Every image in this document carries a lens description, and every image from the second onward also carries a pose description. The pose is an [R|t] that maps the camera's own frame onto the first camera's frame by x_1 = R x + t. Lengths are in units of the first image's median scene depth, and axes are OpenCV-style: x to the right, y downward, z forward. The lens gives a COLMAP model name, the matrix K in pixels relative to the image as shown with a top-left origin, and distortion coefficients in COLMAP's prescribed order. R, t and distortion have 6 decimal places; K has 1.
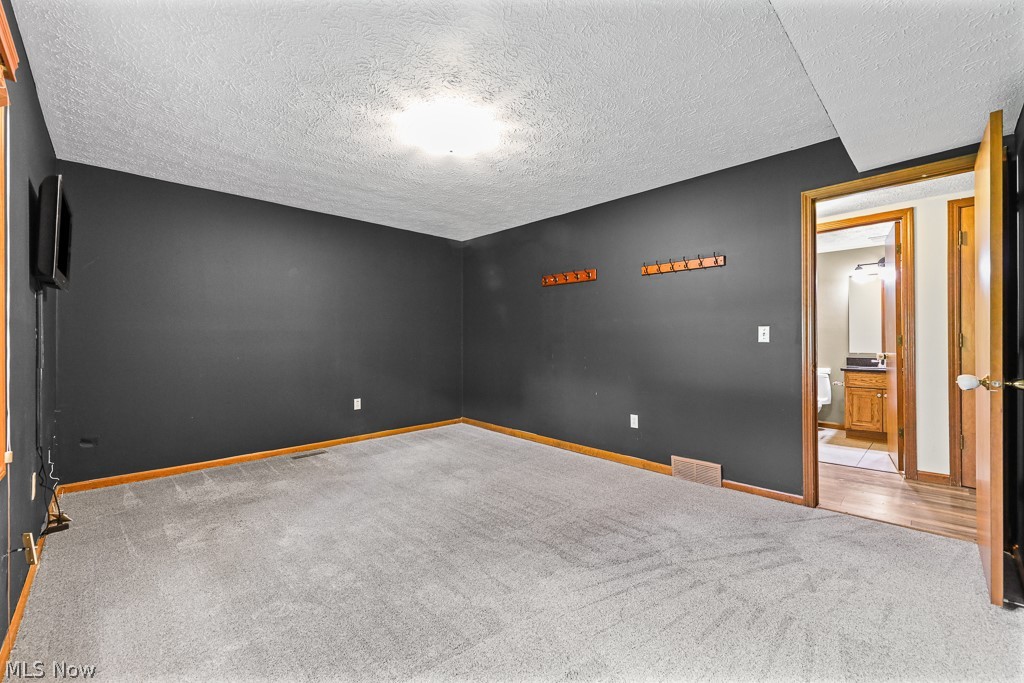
lens RADIAL K [[415.5, 0, 513.6], [0, 415.5, 336.2], [0, 0, 1]] dist [0.002081, -0.000949]
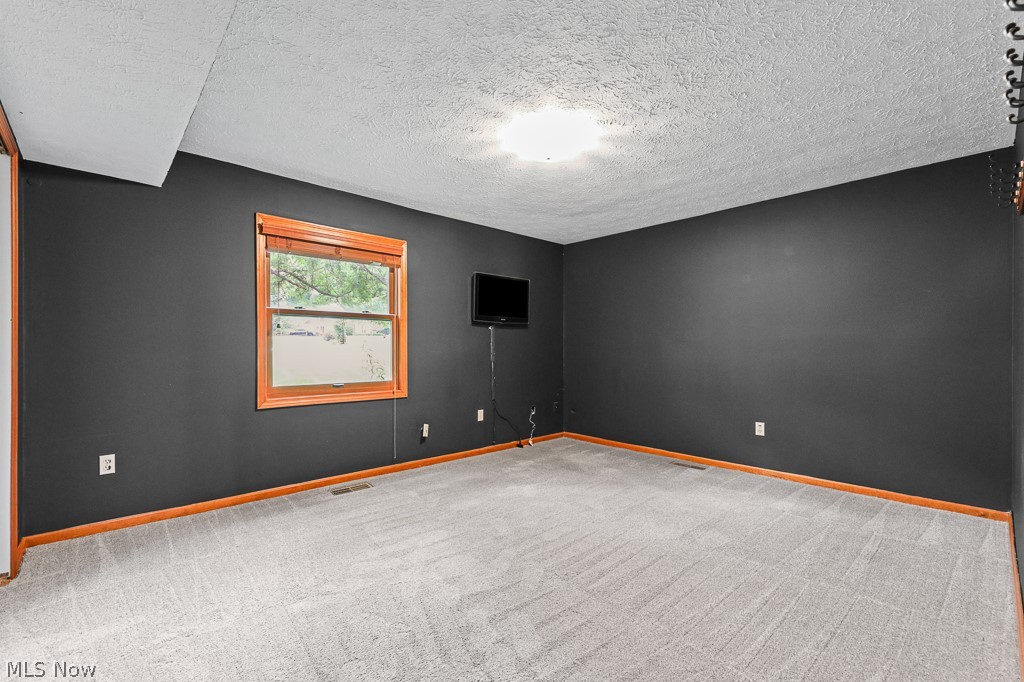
lens RADIAL K [[463.3, 0, 508.9], [0, 463.3, 349.0], [0, 0, 1]] dist [-0.002740, -0.000170]
pose [[-0.058345, 0.002838, -0.998292, 0.885659], [0.005364, 0.999982, 0.002530, 0.003457], [0.998282, -0.005207, -0.058360, 0.898394]]
